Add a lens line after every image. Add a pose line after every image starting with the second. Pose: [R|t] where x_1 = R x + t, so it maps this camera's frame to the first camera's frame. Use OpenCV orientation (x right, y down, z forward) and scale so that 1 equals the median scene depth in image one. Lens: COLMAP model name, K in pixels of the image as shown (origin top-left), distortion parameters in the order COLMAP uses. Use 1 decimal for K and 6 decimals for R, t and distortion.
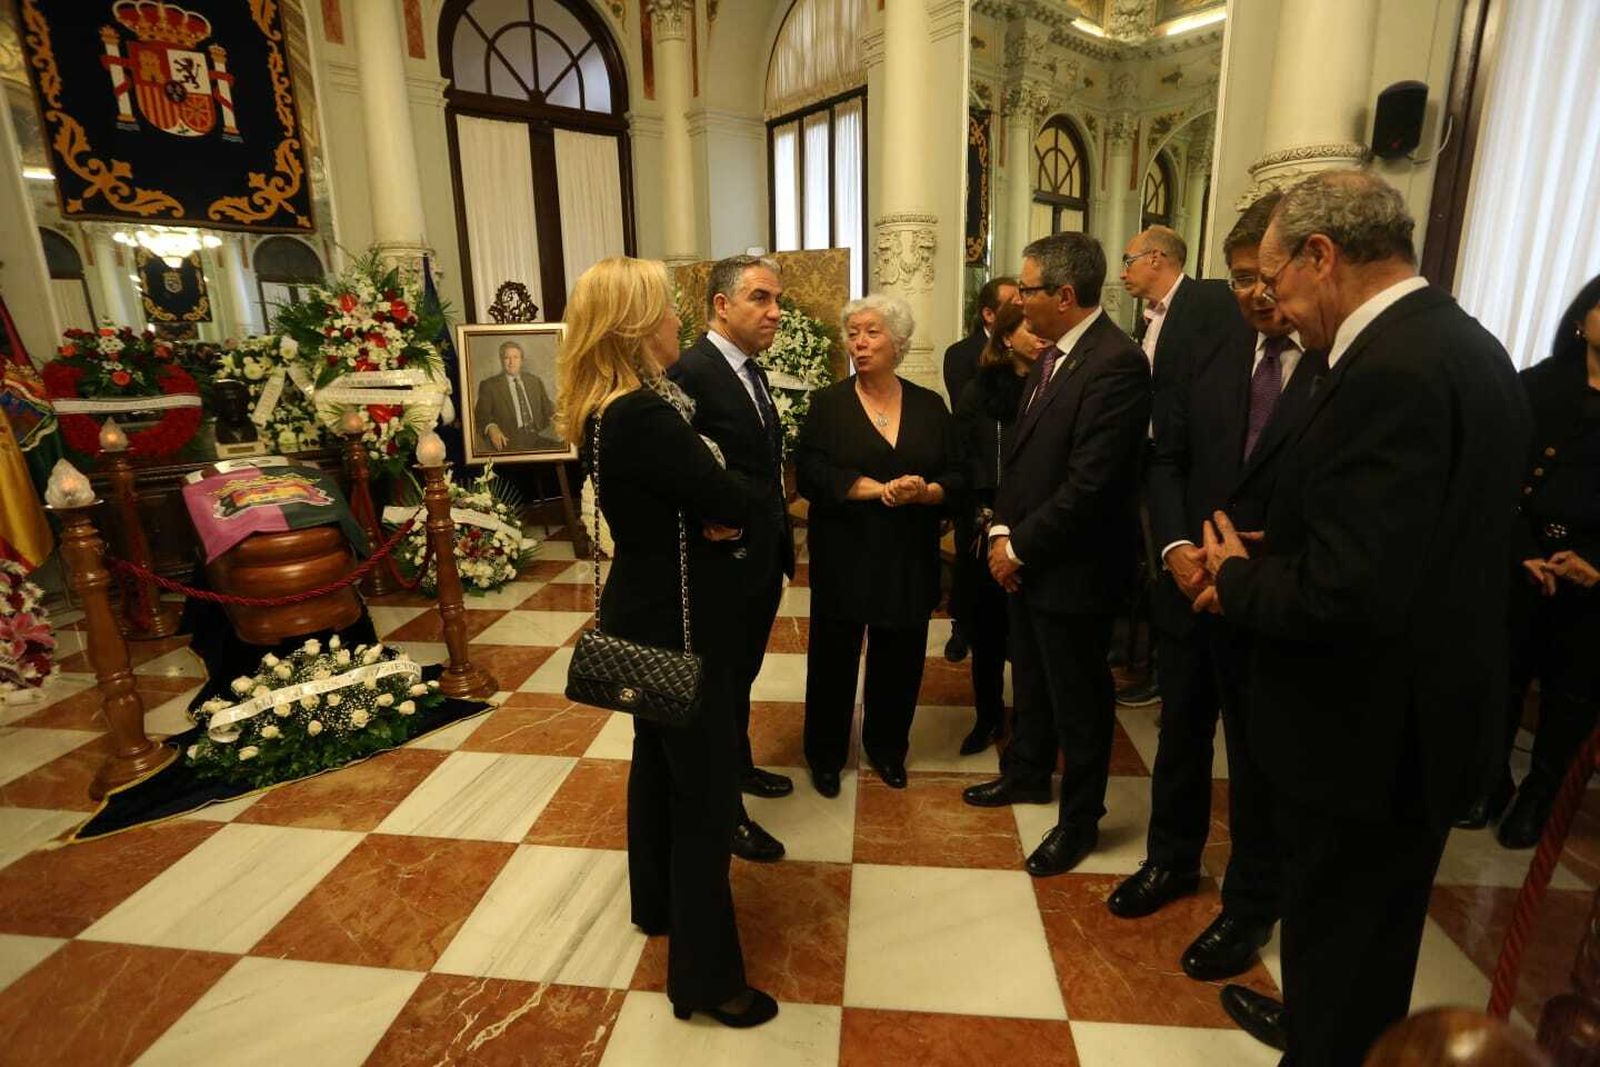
lens RADIAL K [[774.1, 0, 800.5], [0, 774.1, 532.7], [0, 0, 1]] dist [-0.065968, 0.026234]
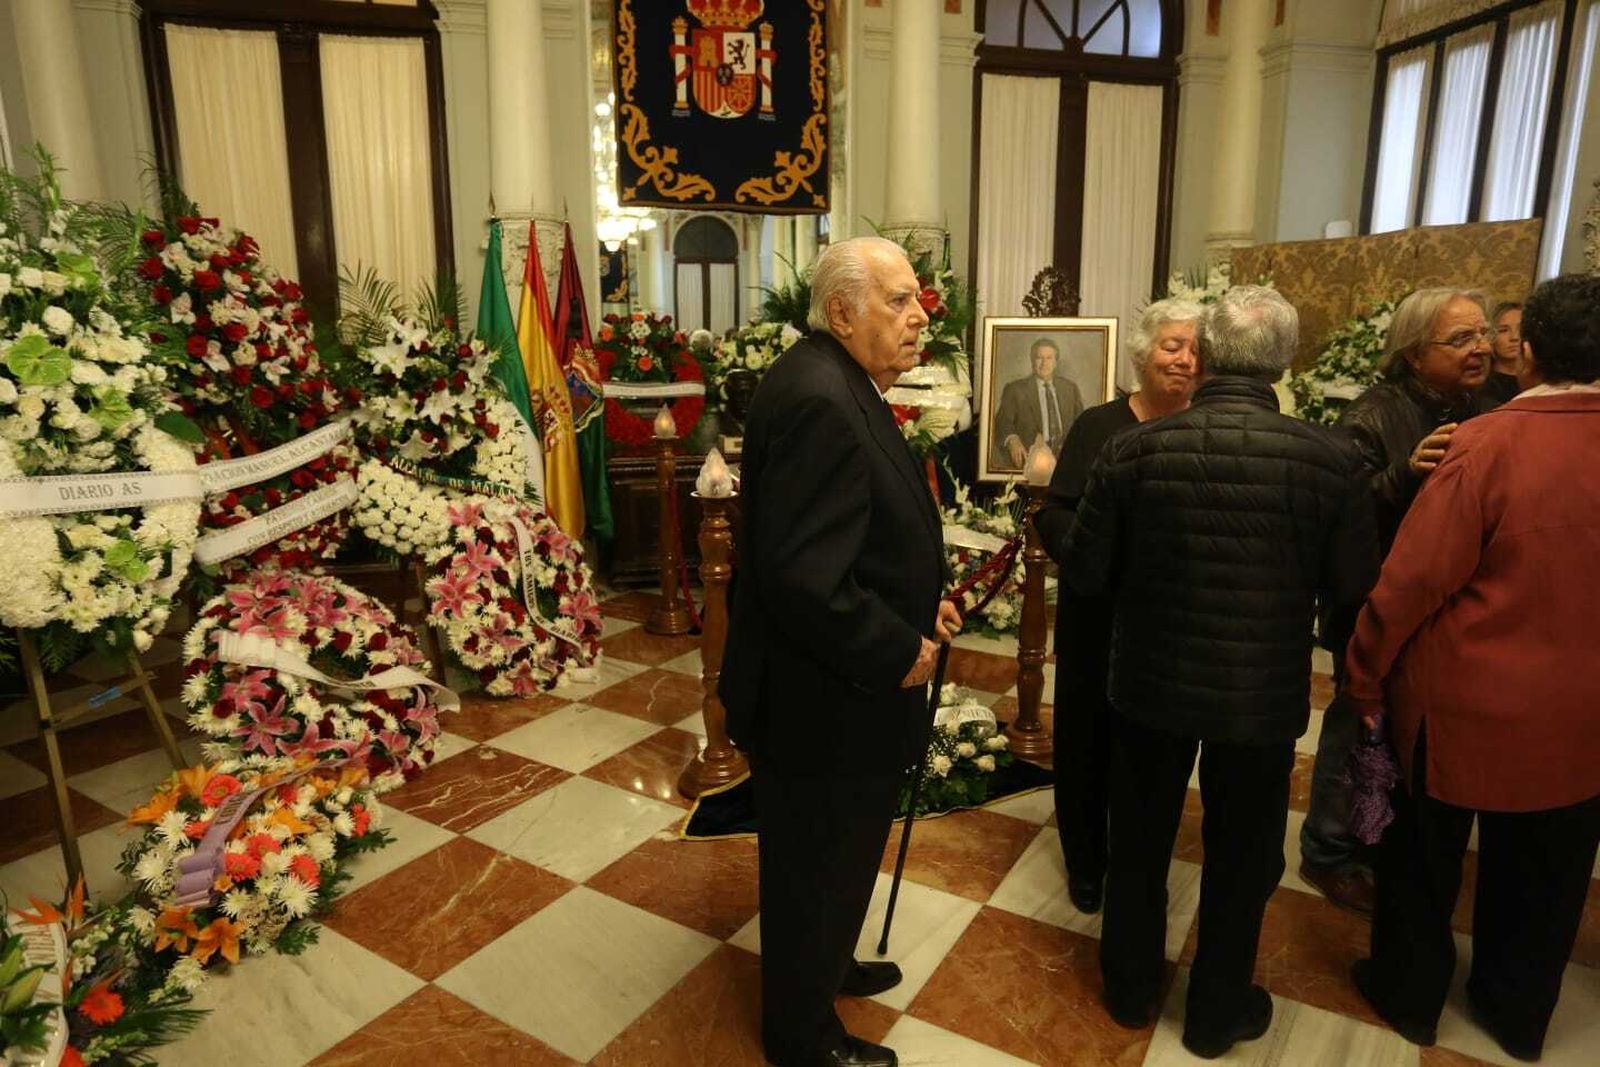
lens RADIAL K [[968.8, 0, 799.1], [0, 968.8, 530.1], [0, 0, 1]] dist [-0.062831, 0.047710]
pose [[0.900233, 0.101390, -0.423439, -0.163840], [-0.120449, 0.992549, -0.018415, 0.009325], [0.418417, 0.067580, 0.905737, -0.052788]]
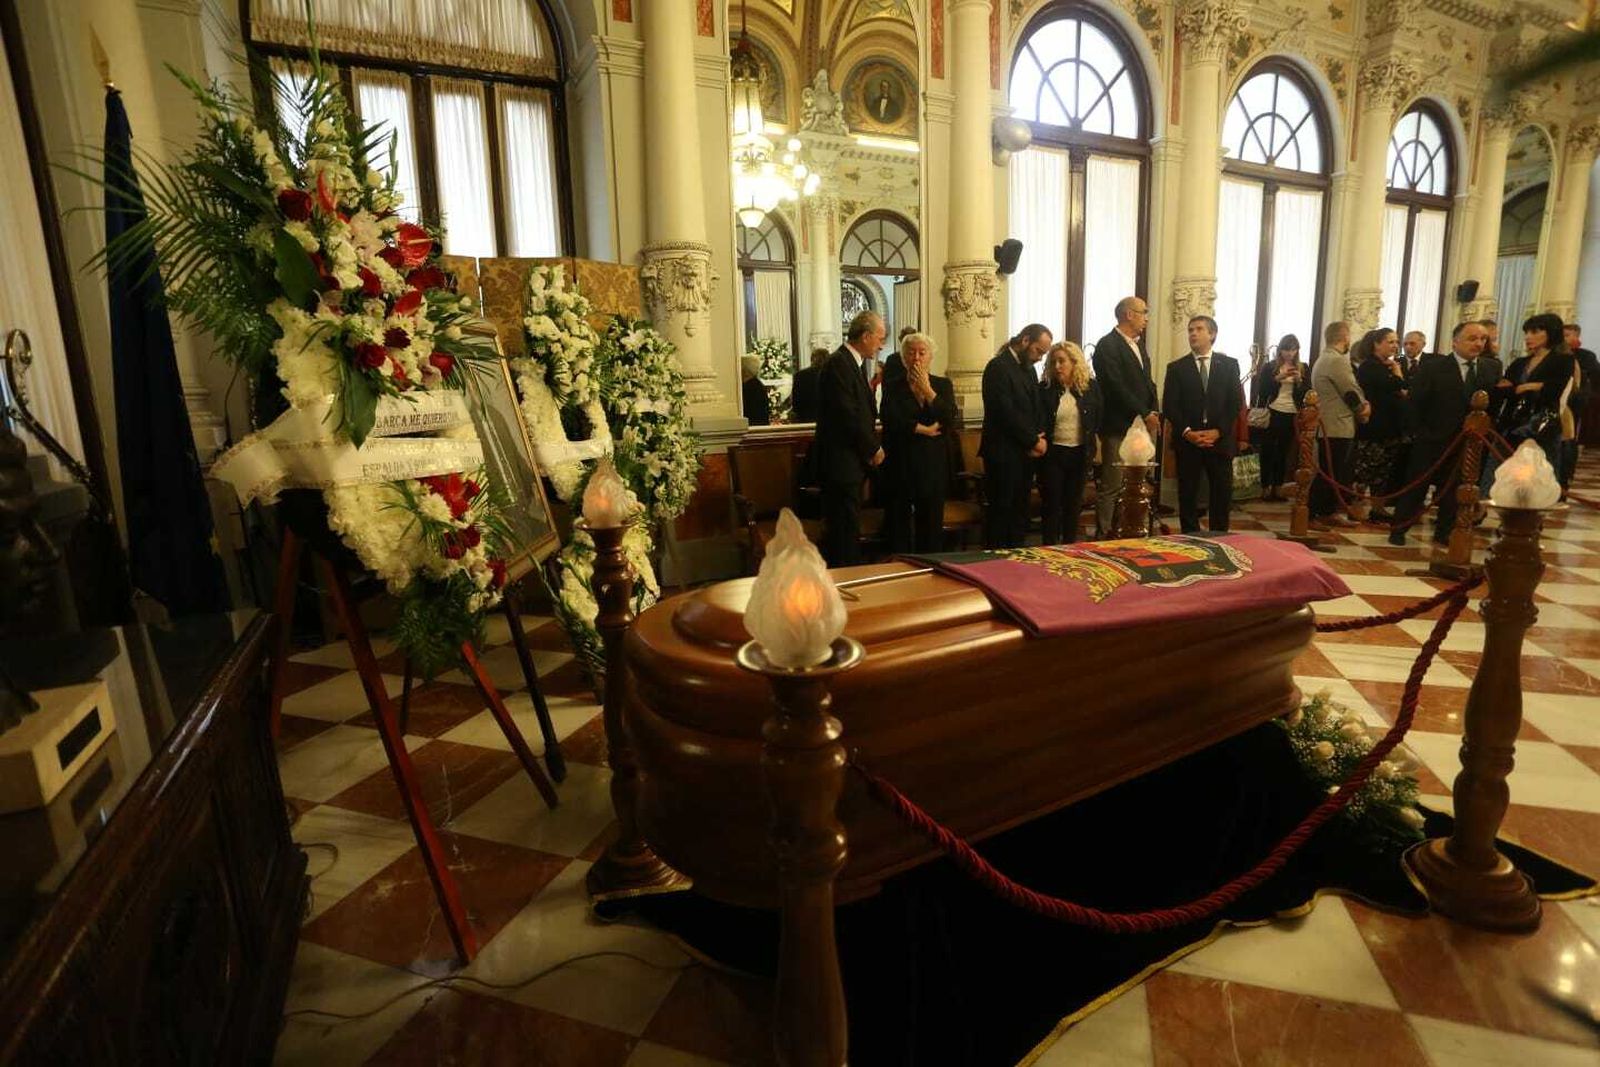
lens RADIAL K [[774.1, 0, 809.5], [0, 774.1, 527.8], [0, 0, 1]] dist [-0.065968, 0.026234]
pose [[0.212122, -0.168676, 0.962576, -0.888118], [0.265452, 0.957902, 0.109359, -0.134103], [-0.940500, 0.232321, 0.247967, 0.721033]]
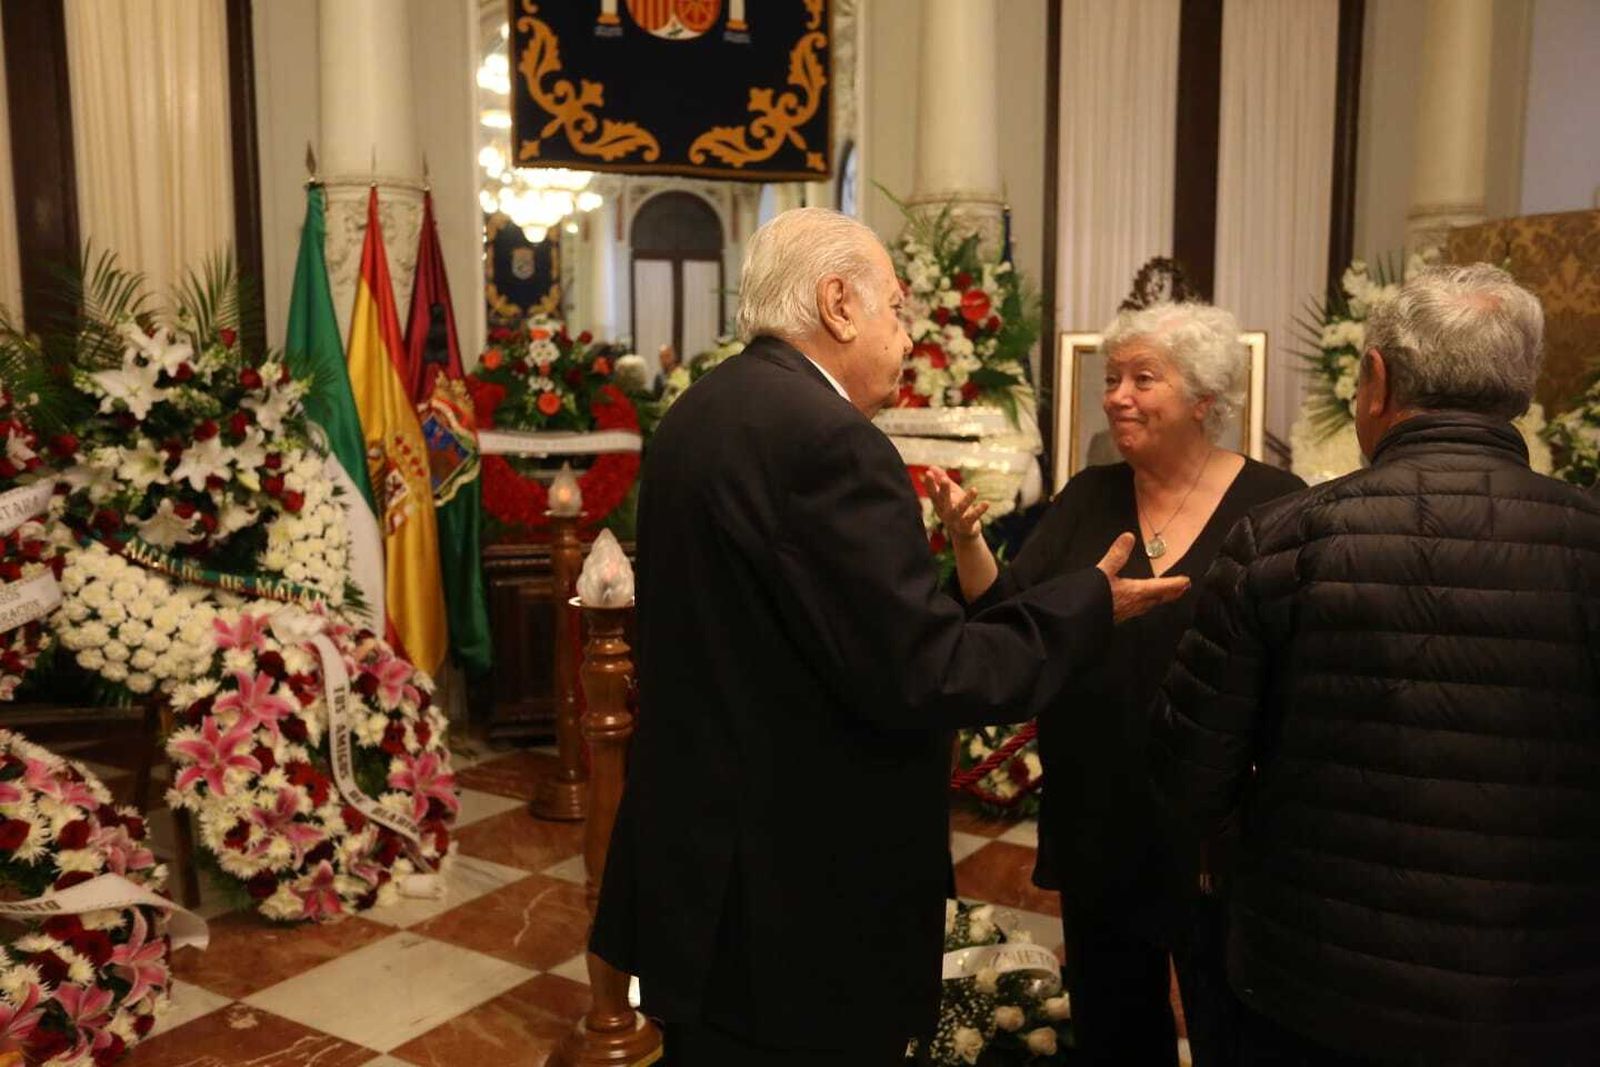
lens RADIAL K [[1440.8, 0, 798.4], [0, 1440.8, 531.1], [0, 0, 1]] dist [-0.006060, 0.081884]
pose [[0.892959, 0.067863, -0.444993, -0.148339], [-0.125455, 0.986920, -0.101241, 0.002803], [0.432302, 0.146231, 0.889793, -0.006989]]
